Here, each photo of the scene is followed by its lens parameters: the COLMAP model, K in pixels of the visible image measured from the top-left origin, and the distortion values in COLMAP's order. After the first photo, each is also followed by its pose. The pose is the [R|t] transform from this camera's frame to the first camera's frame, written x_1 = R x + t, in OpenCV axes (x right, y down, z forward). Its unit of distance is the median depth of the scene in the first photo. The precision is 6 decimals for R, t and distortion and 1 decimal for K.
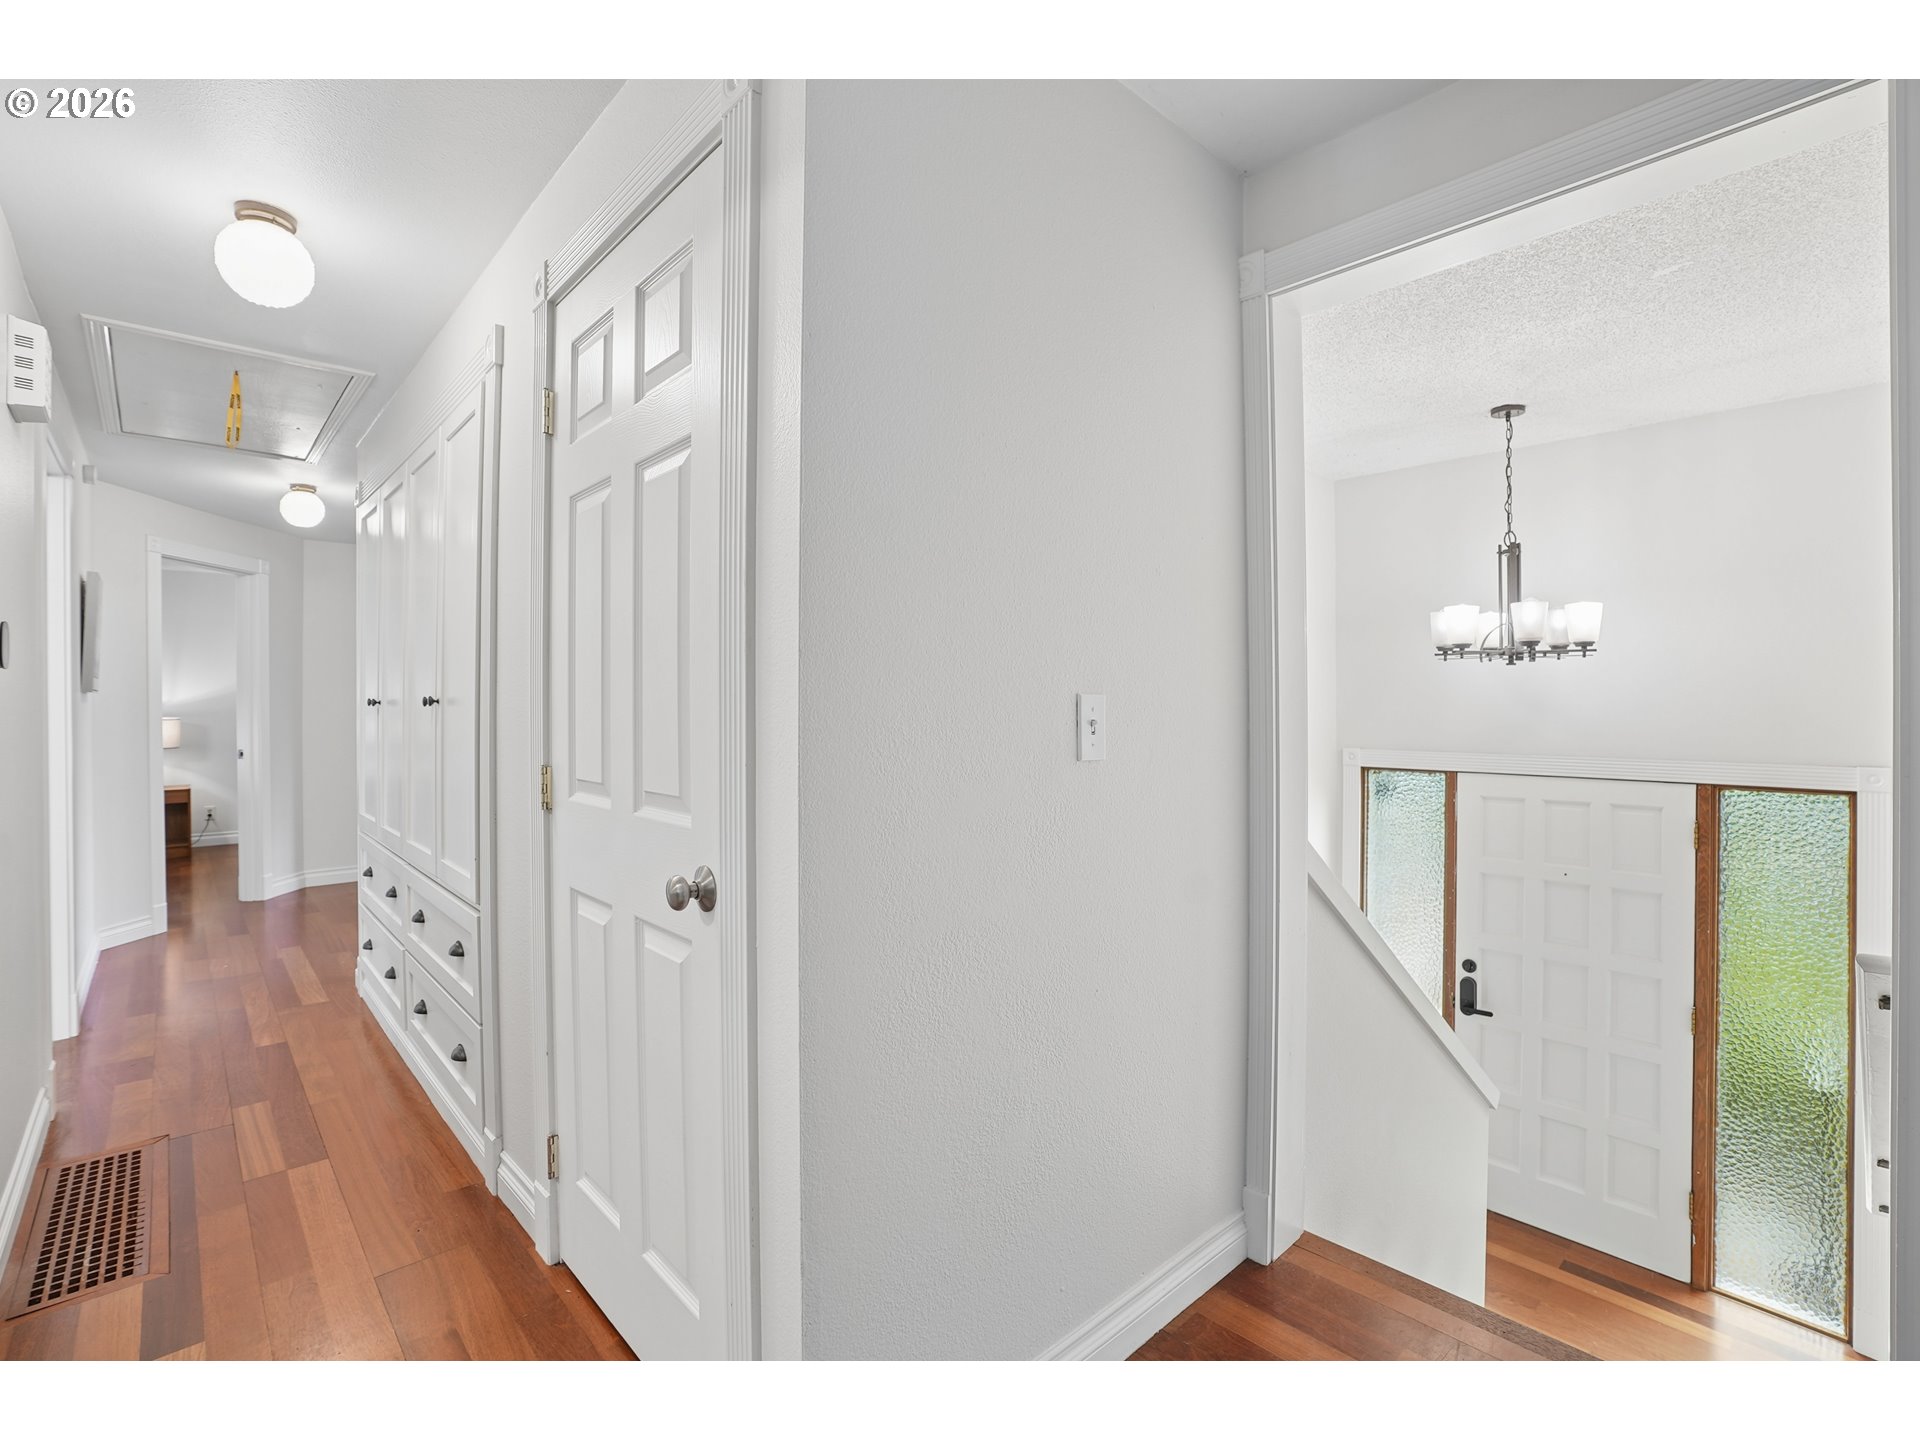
lens RADIAL K [[893.8, 0, 961.7], [0, 893.8, 705.3], [0, 0, 1]] dist [-0.069207, 0.027526]
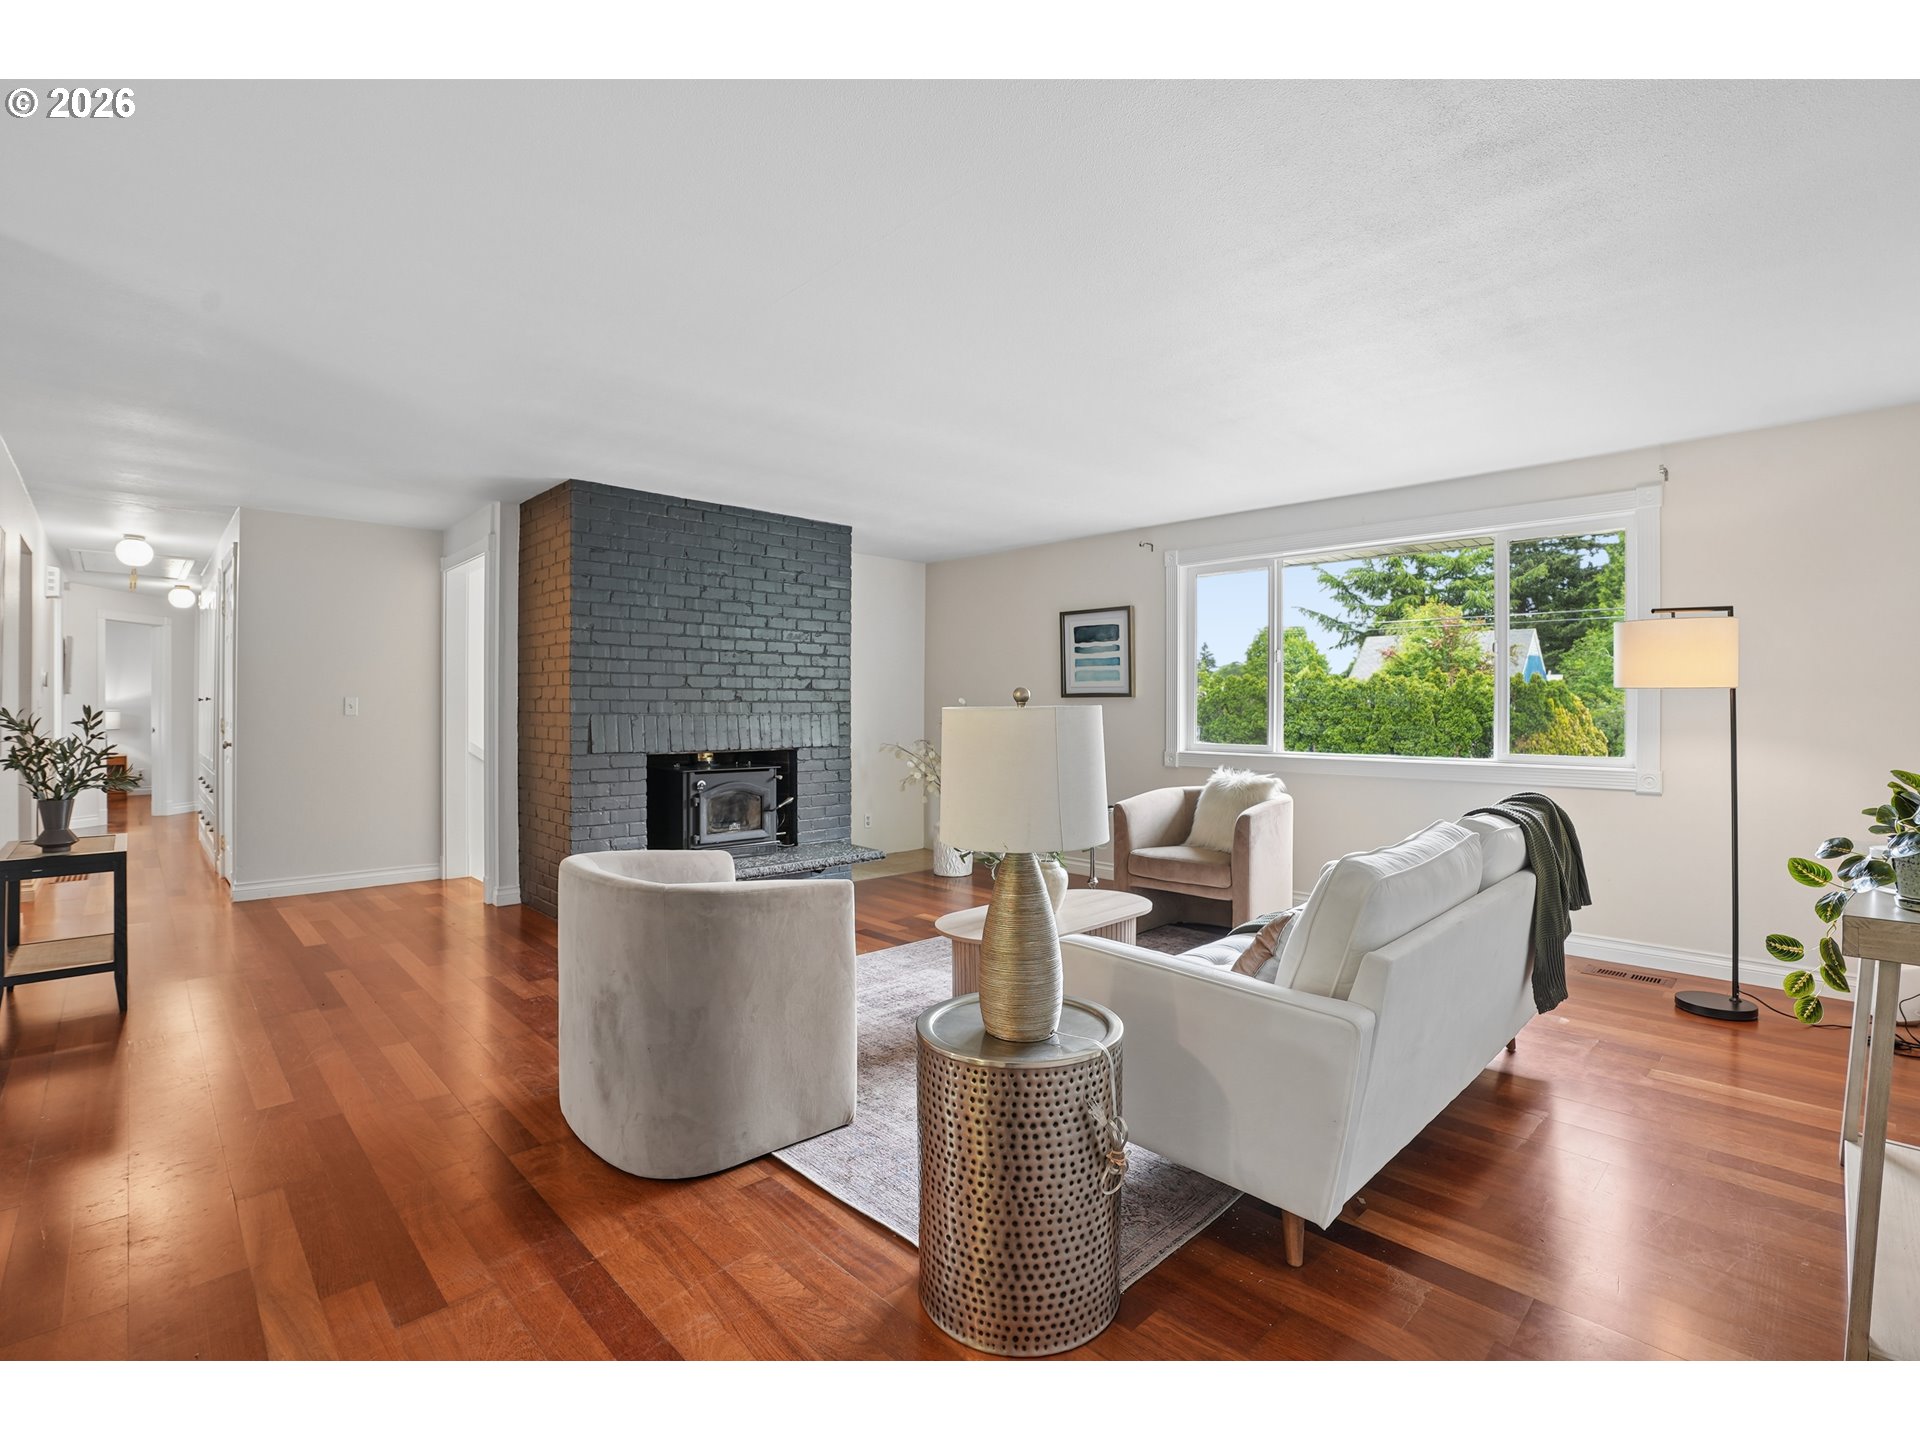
lens RADIAL K [[893.8, 0, 961.7], [0, 893.8, 705.3], [0, 0, 1]] dist [-0.069207, 0.027526]
pose [[0.999679, 0.000961, 0.025325, 0.788312], [-0.000758, 0.999968, -0.008017, 0.018857], [-0.025332, 0.007995, 0.999647, -0.811188]]
